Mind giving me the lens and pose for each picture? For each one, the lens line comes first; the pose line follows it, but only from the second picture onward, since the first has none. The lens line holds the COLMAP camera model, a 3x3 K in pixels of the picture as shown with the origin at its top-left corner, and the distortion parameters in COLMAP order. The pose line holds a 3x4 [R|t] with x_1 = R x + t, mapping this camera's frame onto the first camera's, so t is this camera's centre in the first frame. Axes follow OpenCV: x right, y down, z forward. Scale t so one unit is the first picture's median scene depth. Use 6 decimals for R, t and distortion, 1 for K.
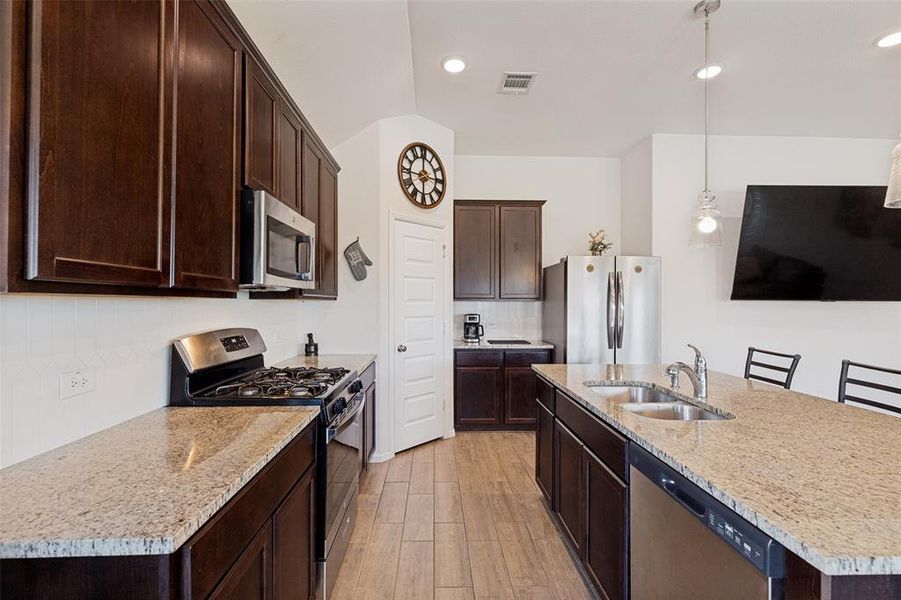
lens RADIAL K [[409.5, 0, 446.2], [0, 409.5, 301.2], [0, 0, 1]] dist [-0.001158, -0.000101]
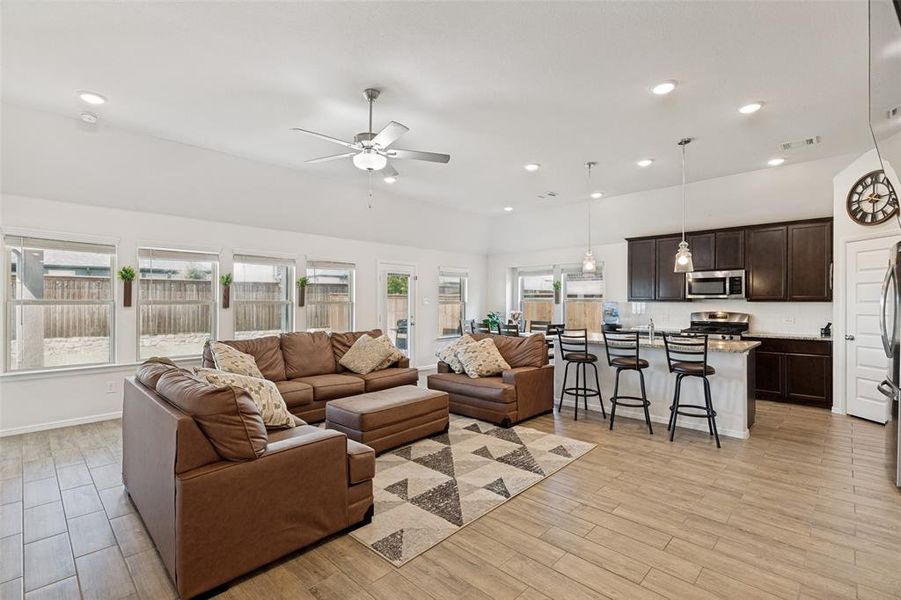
lens RADIAL K [[409.5, 0, 446.2], [0, 409.5, 301.2], [0, 0, 1]] dist [-0.001158, -0.000101]
pose [[-0.718243, -0.008902, -0.695735, 1.679789], [-0.006400, 0.999960, -0.006188, 0.012453], [0.695762, 0.000008, -0.718272, 0.987512]]
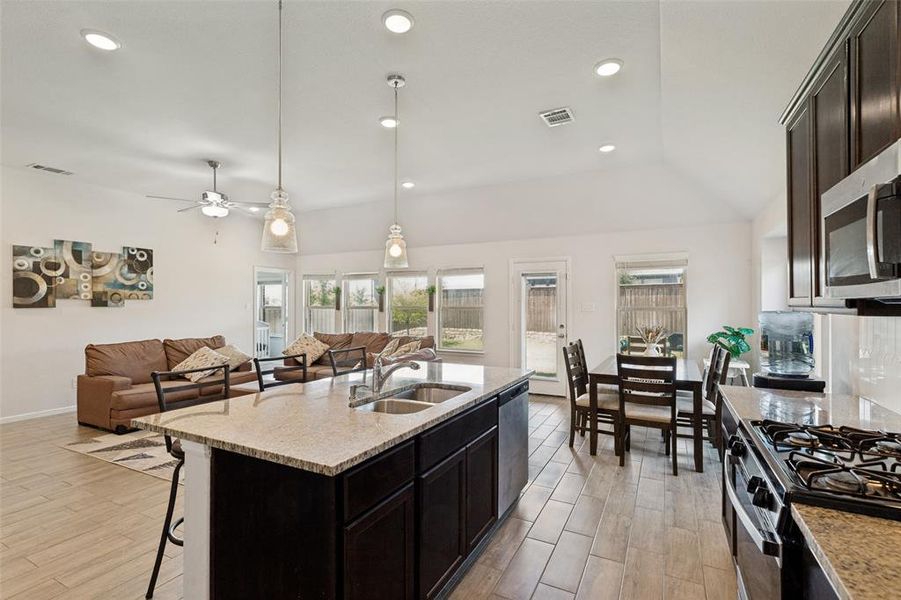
lens RADIAL K [[422.1, 0, 448.2], [0, 422.1, 301.8], [0, 0, 1]] dist [-0.003345, -0.000207]
pose [[-0.874742, 0.002392, 0.484582, -0.075244], [-0.001601, 0.999968, -0.007825, -0.005817], [-0.484586, -0.007621, -0.874711, 1.025539]]
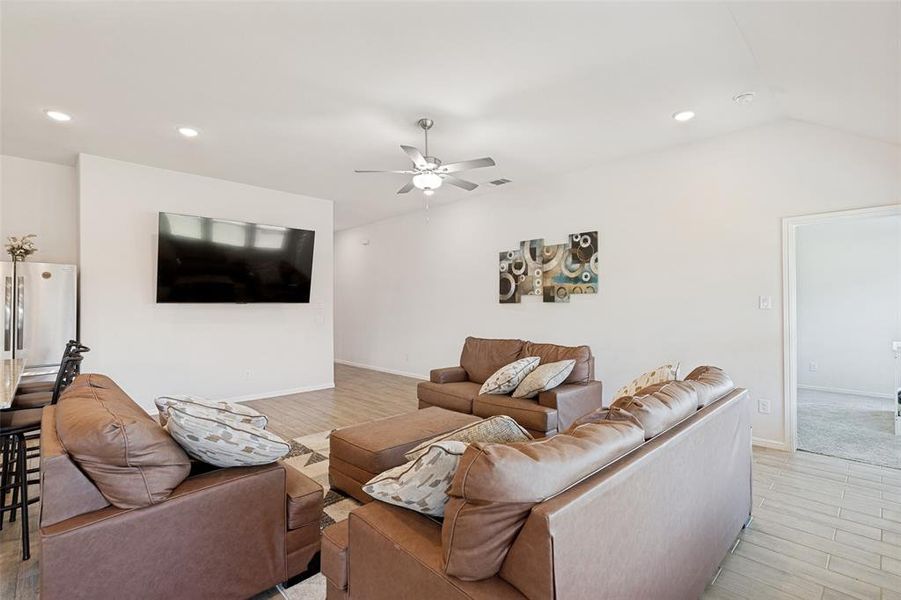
lens RADIAL K [[422.1, 0, 448.2], [0, 422.1, 301.8], [0, 0, 1]] dist [-0.003345, -0.000207]
pose [[0.733429, -0.003671, 0.679756, 0.501451], [0.006279, 0.999979, -0.001374, 0.000689], [-0.679737, 0.005276, 0.733437, -0.548526]]
